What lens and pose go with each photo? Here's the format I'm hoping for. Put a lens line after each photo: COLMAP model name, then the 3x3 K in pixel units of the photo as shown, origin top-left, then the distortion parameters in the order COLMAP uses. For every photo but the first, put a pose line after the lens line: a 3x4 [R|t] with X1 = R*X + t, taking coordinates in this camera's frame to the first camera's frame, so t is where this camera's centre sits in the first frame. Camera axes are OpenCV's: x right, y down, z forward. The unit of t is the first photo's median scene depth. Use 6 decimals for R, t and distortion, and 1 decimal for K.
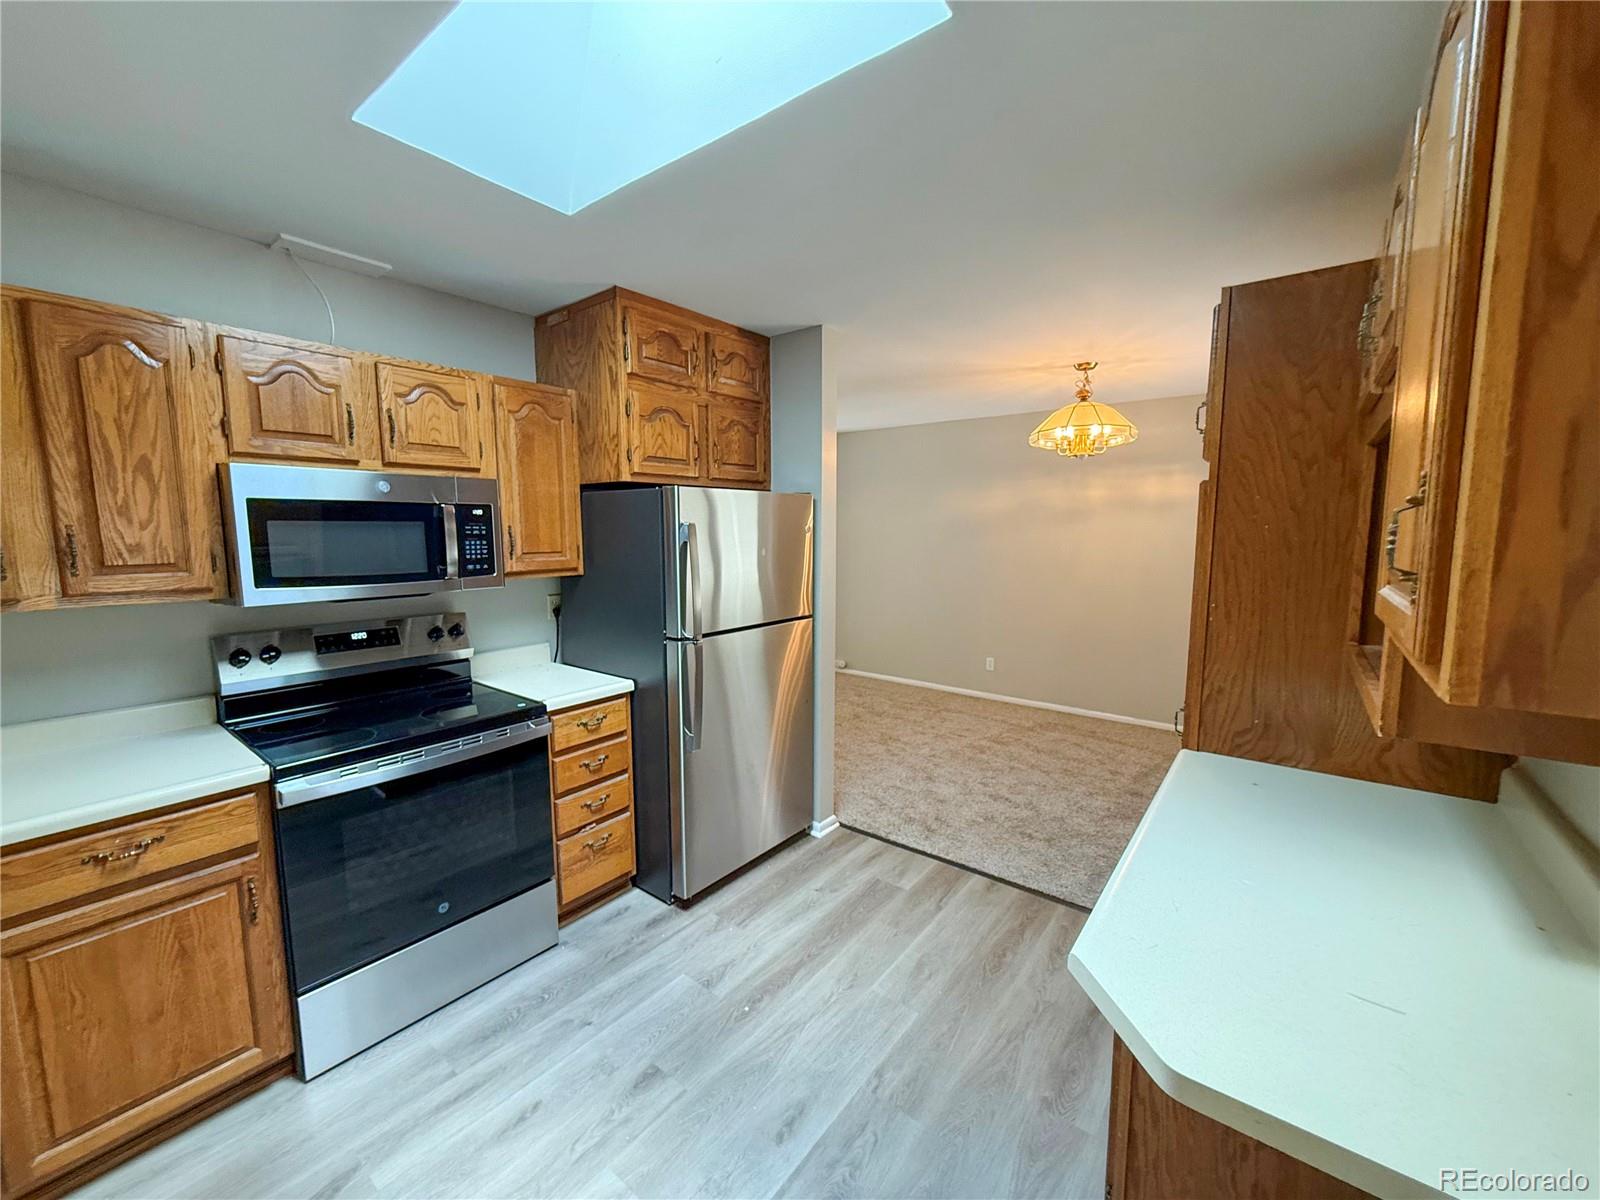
lens RADIAL K [[637.7, 0, 806.4], [0, 637.7, 602.5], [0, 0, 1]] dist [0.000204, -0.000155]
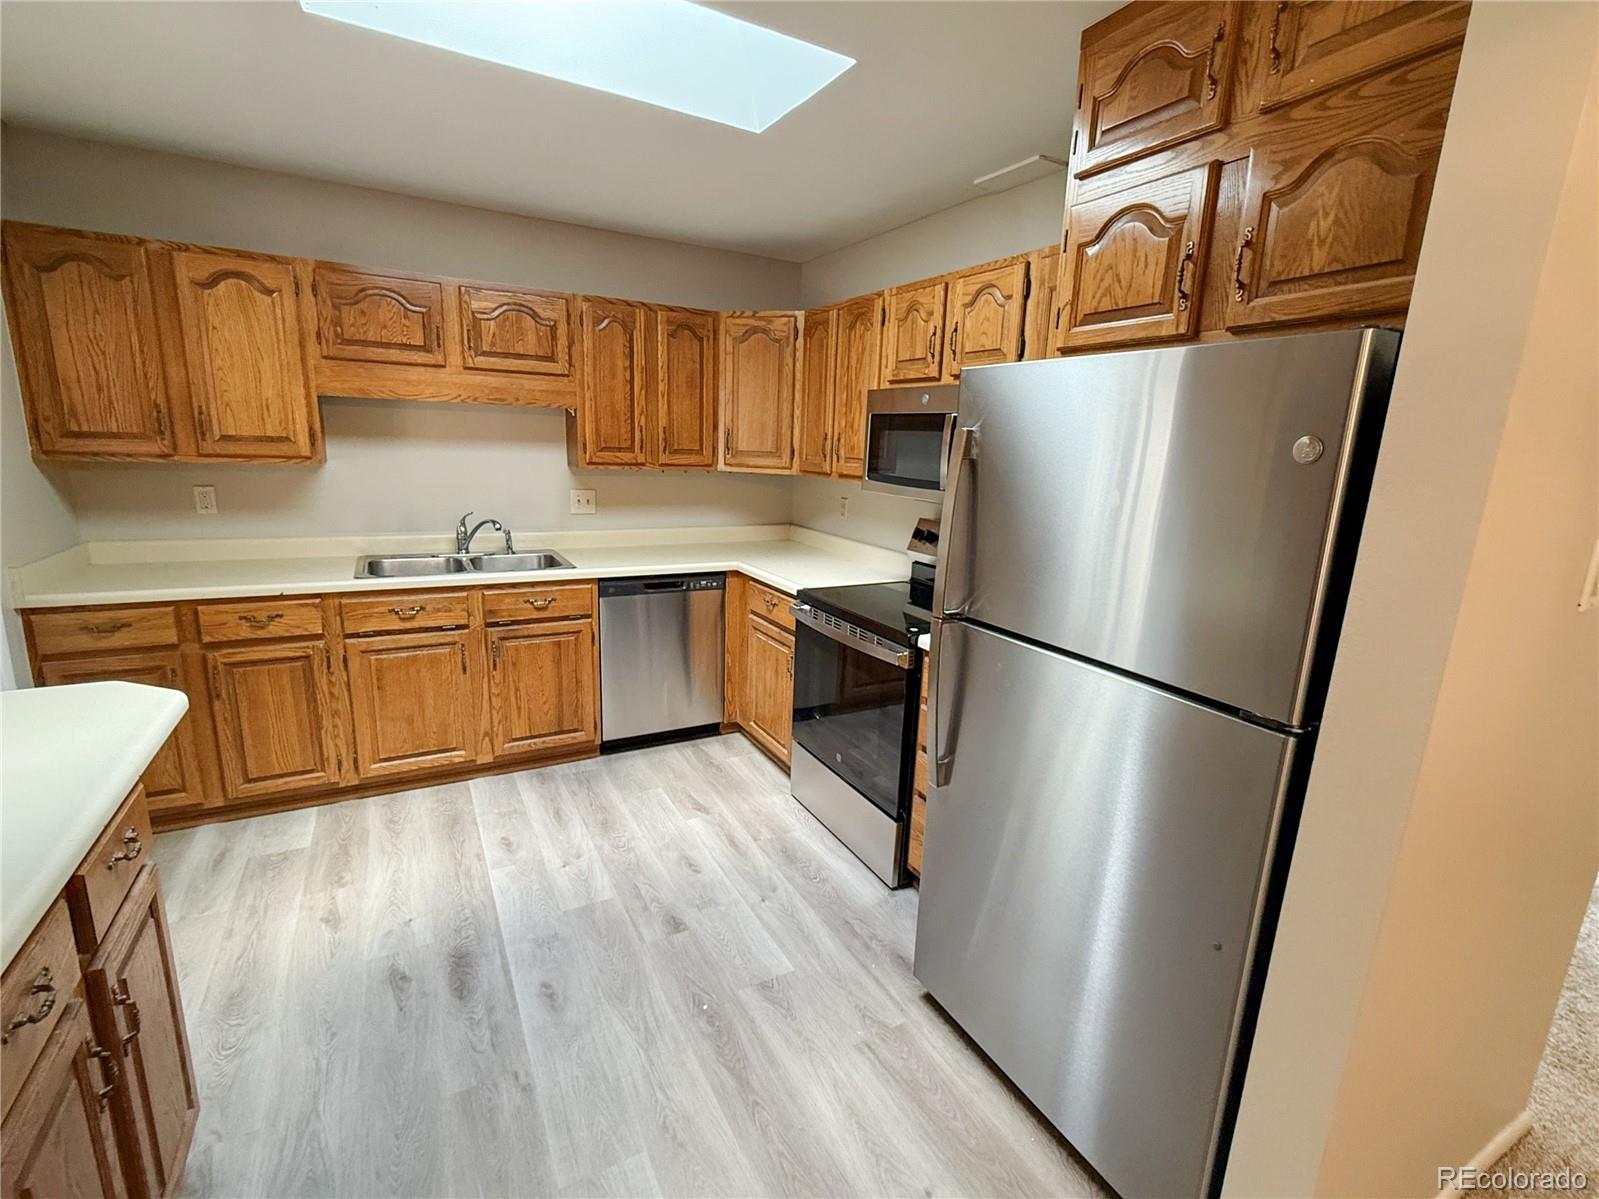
lens RADIAL K [[728.5, 0, 805.7], [0, 728.5, 601.3], [0, 0, 1]] dist [0.000076, -0.000404]
pose [[-0.393560, 0.188004, -0.899869, 0.308314], [-0.143705, 0.954249, 0.262215, -0.073719], [0.907998, 0.232513, -0.348537, 0.660769]]
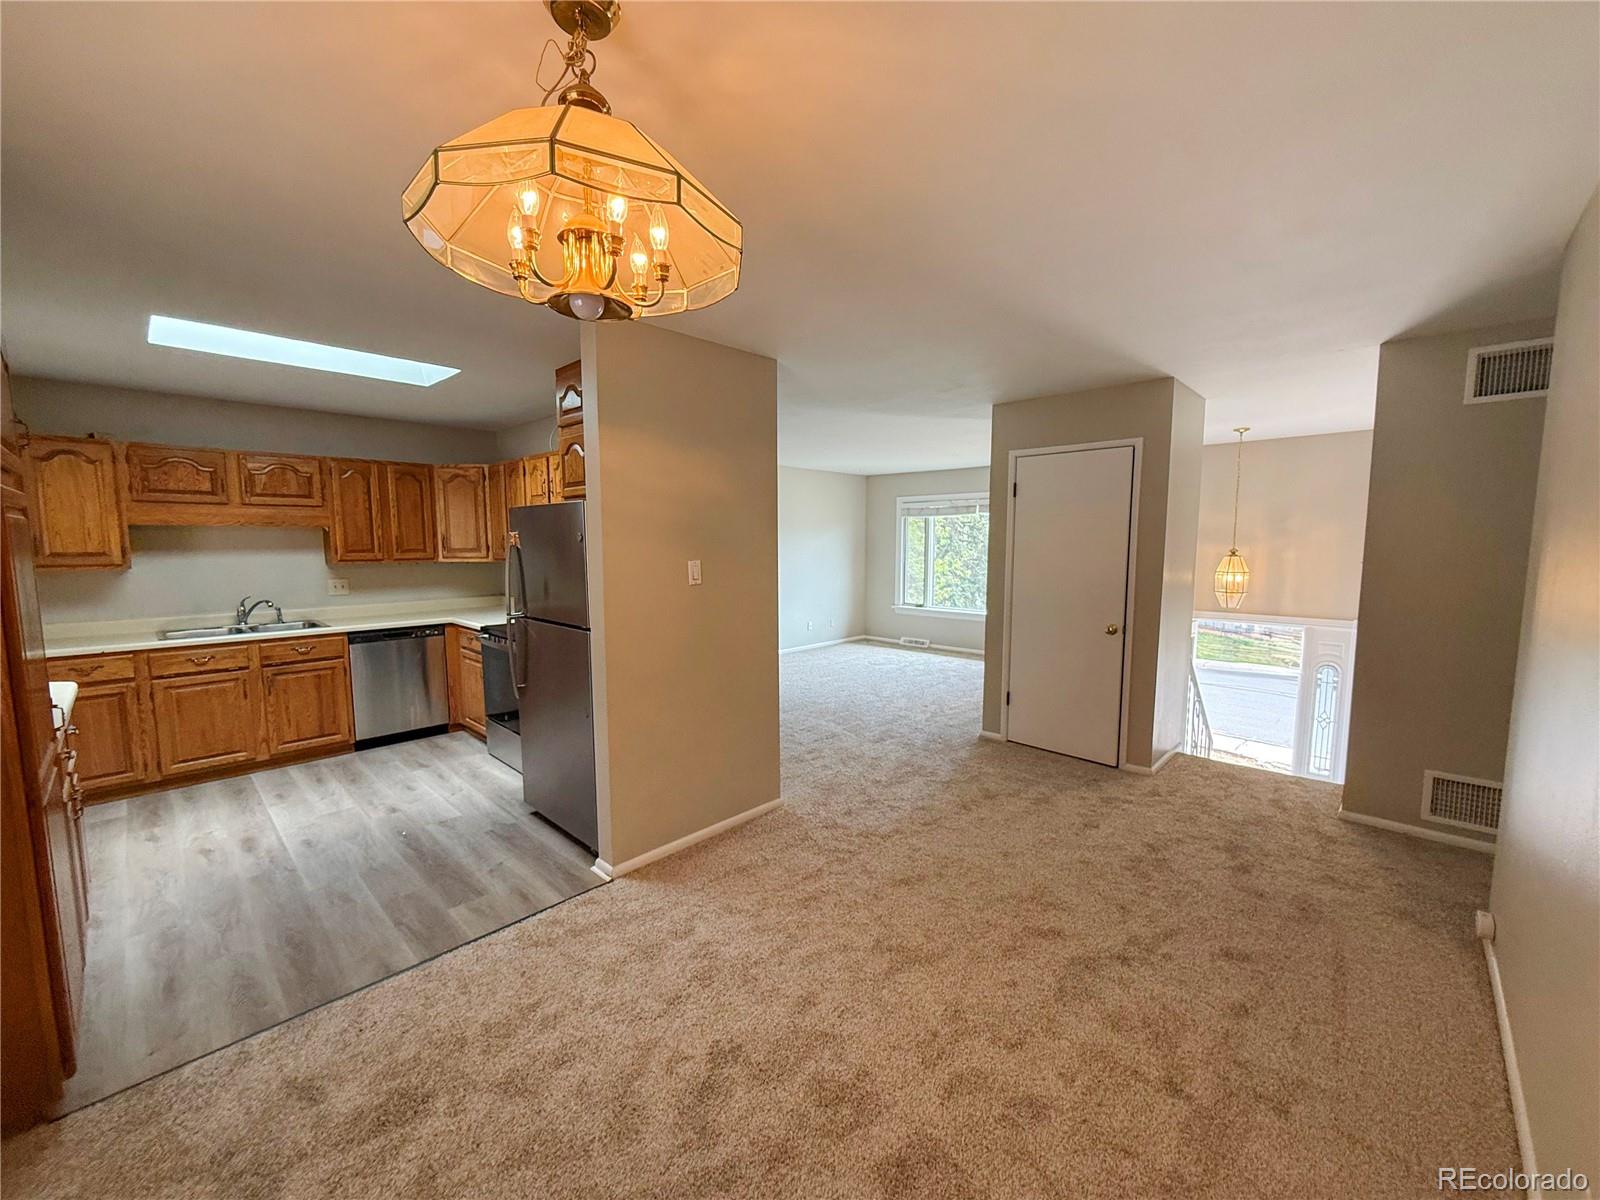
lens RADIAL K [[636.9, 0, 801.8], [0, 636.9, 601.7], [0, 0, 1]] dist [0.000451, -0.000191]
pose [[-0.103011, 0.100940, -0.989545, 0.664640], [-0.113594, 0.987135, 0.112519, -0.118391], [0.988173, 0.123997, -0.090220, 1.026055]]
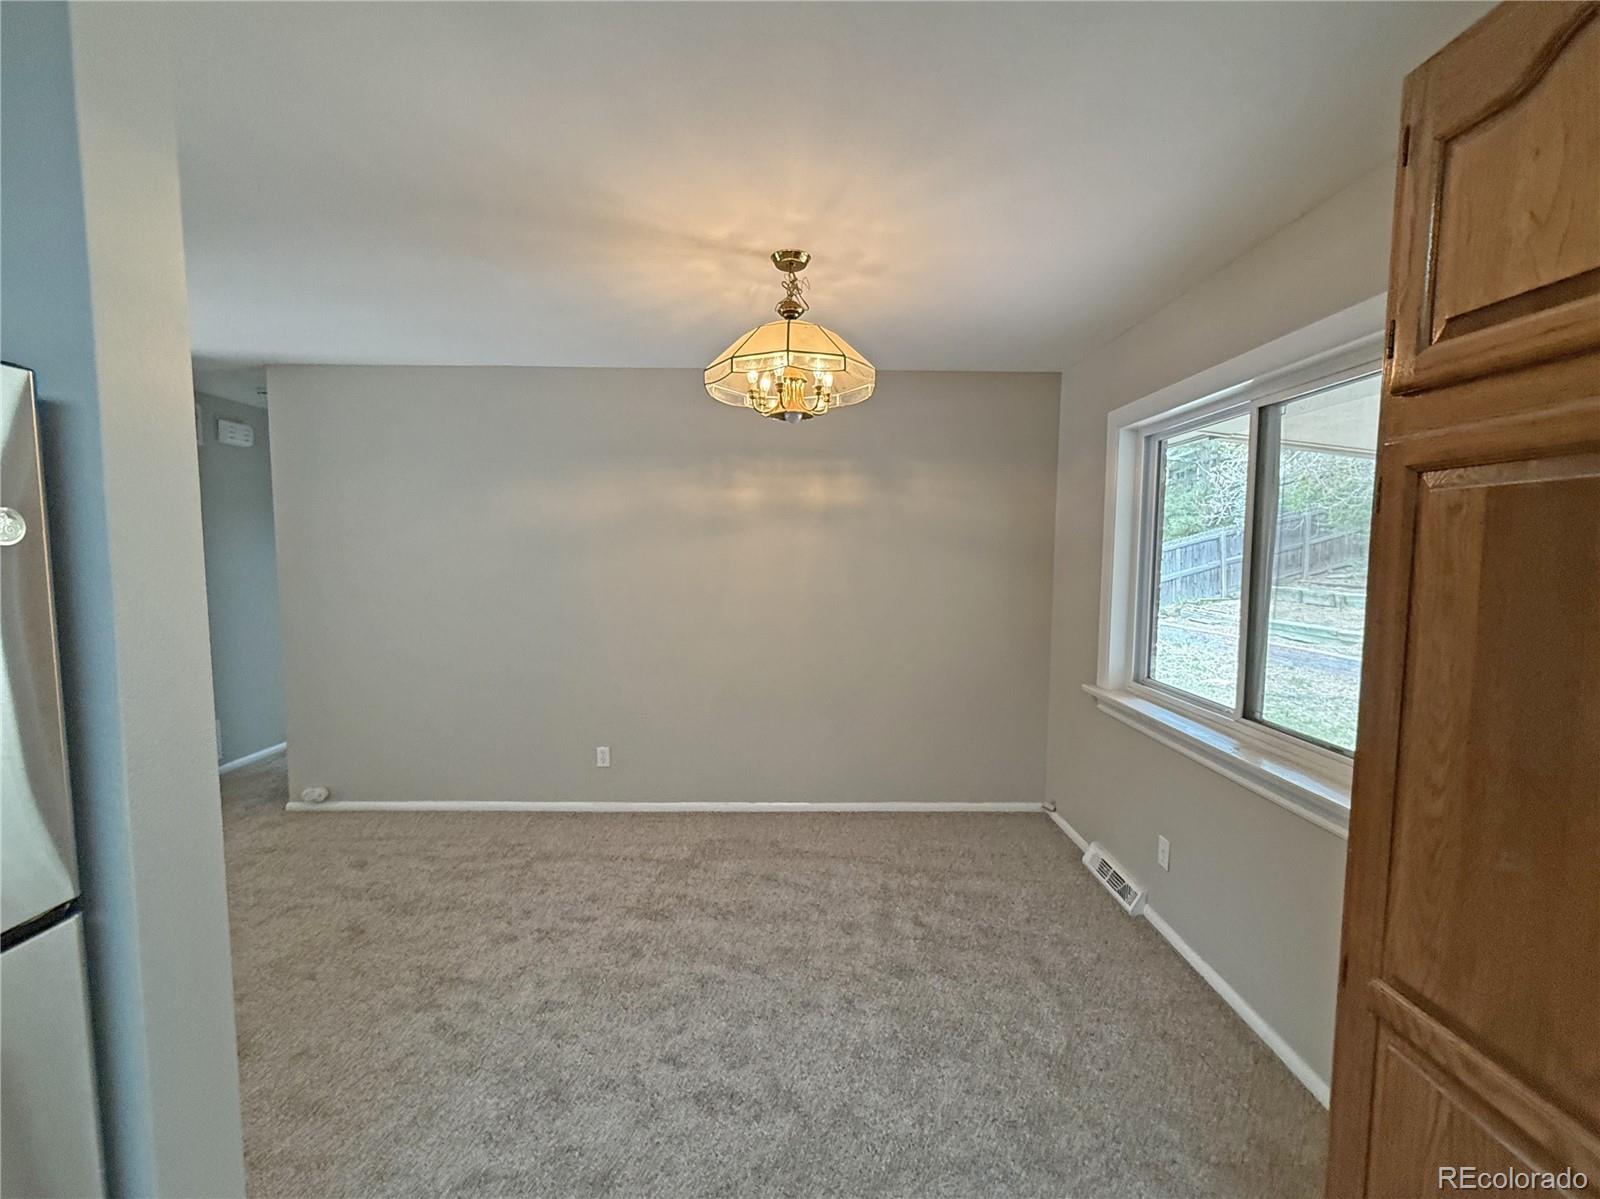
lens RADIAL K [[661.7, 0, 803.9], [0, 661.7, 601.8], [0, 0, 1]] dist [-0.000447, -0.000816]
pose [[0.778678, -0.045531, 0.625770, 0.051399], [0.069008, 0.997528, -0.013289, -0.047959], [-0.623618, 0.053531, 0.779894, 0.478999]]
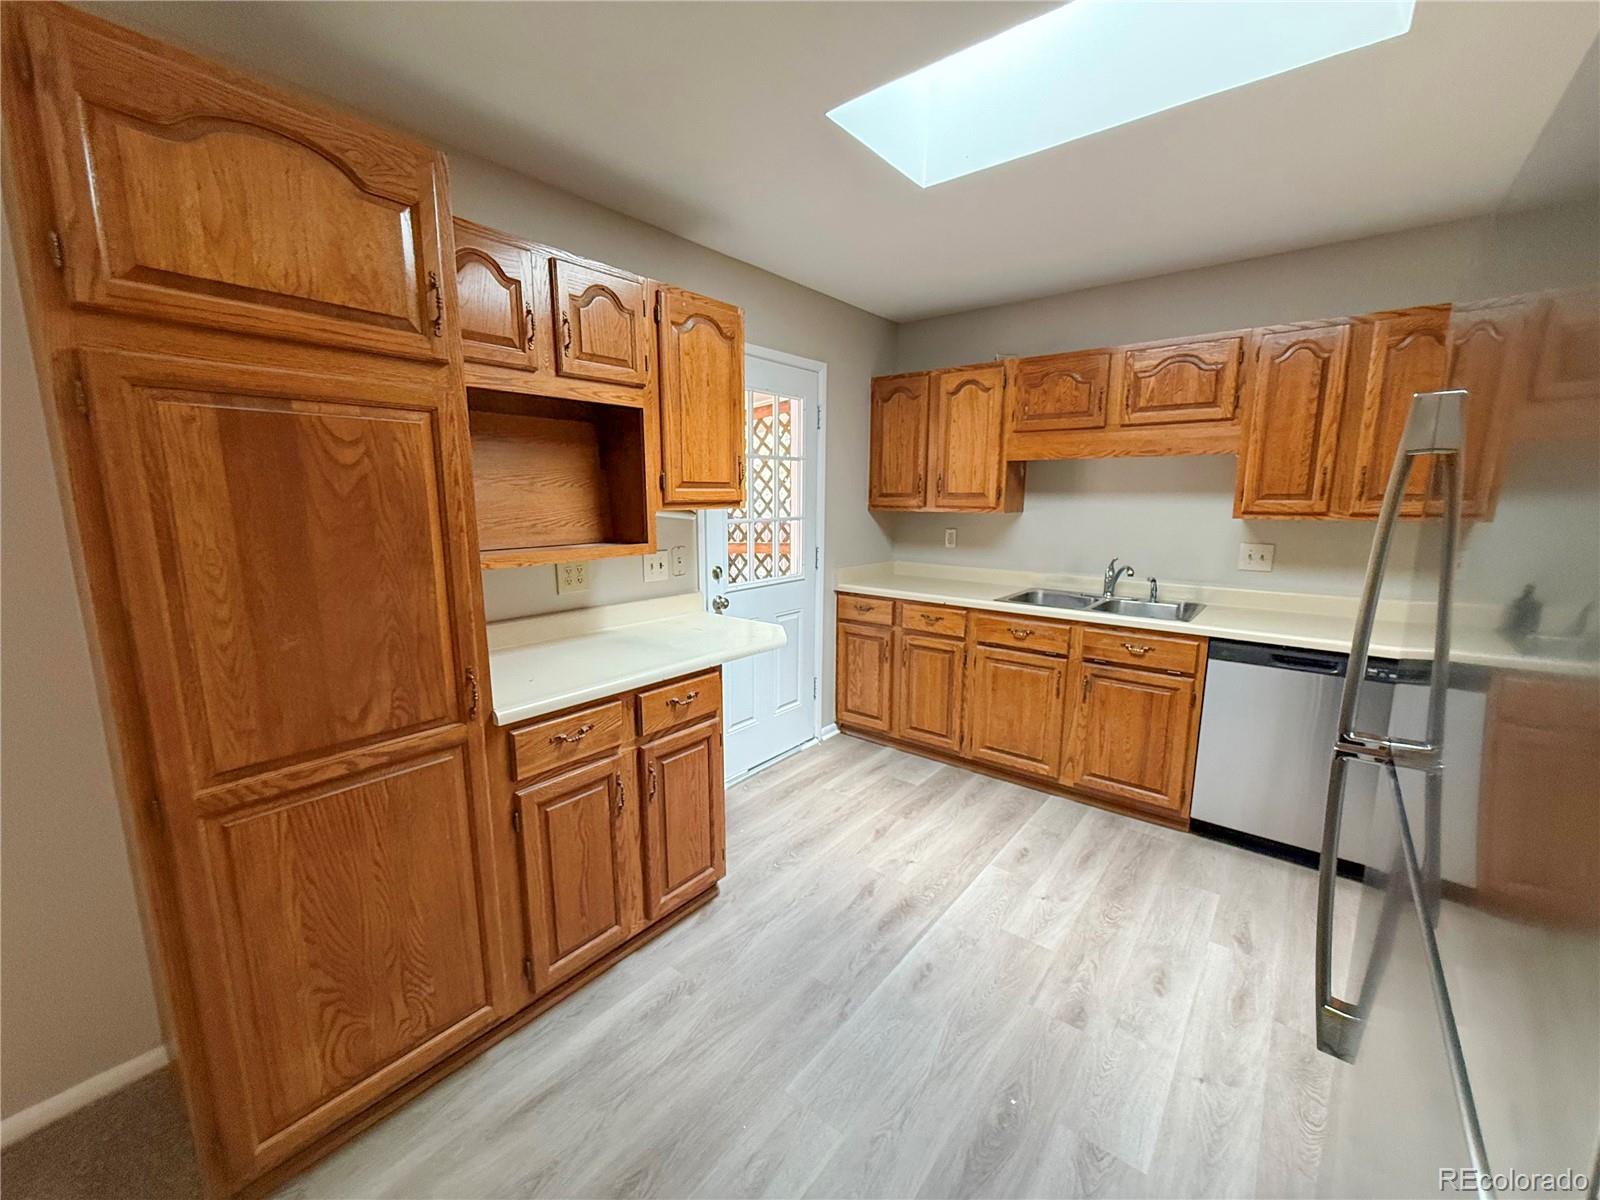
lens RADIAL K [[636.9, 0, 801.8], [0, 636.9, 601.7], [0, 0, 1]] dist [0.000451, -0.000191]
pose [[-0.999777, -0.004736, 0.020584, 0.069810], [0.001171, 0.960621, 0.277859, -0.064899], [-0.021090, 0.277822, -0.960401, 0.771934]]
